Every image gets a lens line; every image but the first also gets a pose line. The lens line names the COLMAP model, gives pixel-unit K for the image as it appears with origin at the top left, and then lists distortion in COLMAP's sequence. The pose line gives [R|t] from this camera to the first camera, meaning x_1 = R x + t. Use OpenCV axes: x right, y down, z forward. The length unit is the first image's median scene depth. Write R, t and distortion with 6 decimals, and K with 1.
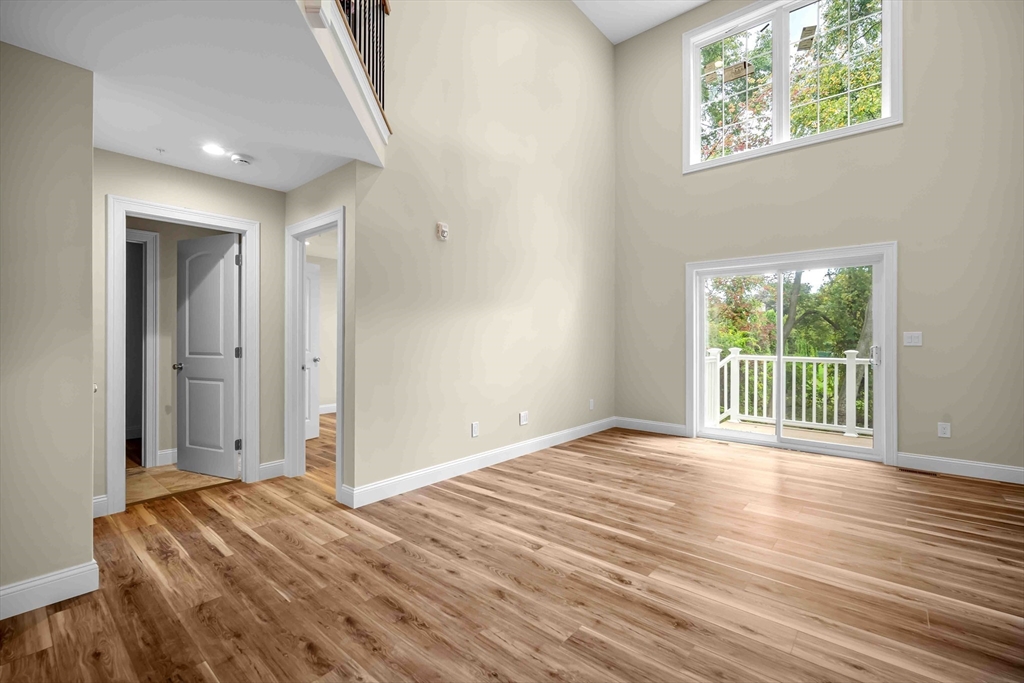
lens RADIAL K [[455.8, 0, 505.6], [0, 455.8, 335.3], [0, 0, 1]] dist [0.001025, 0.000705]
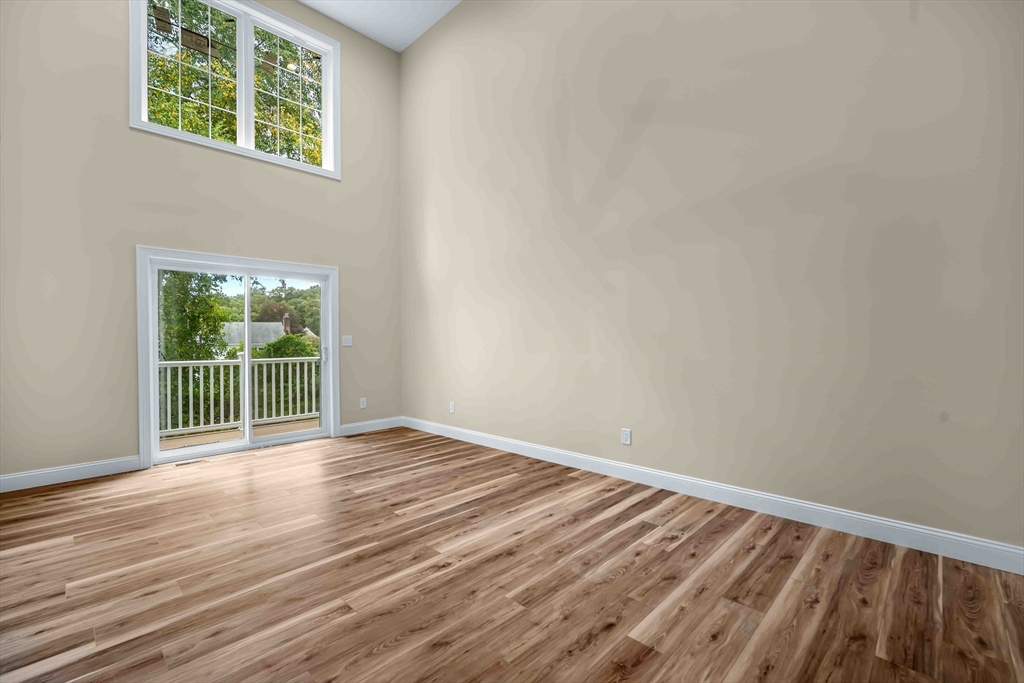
lens RADIAL K [[455.8, 0, 505.7], [0, 455.8, 344.5], [0, 0, 1]] dist [0.001025, 0.000705]
pose [[0.051872, -0.012272, 0.998578, -0.636661], [0.001251, 0.999925, 0.012224, 0.004156], [-0.998653, 0.000615, 0.051884, 0.636482]]
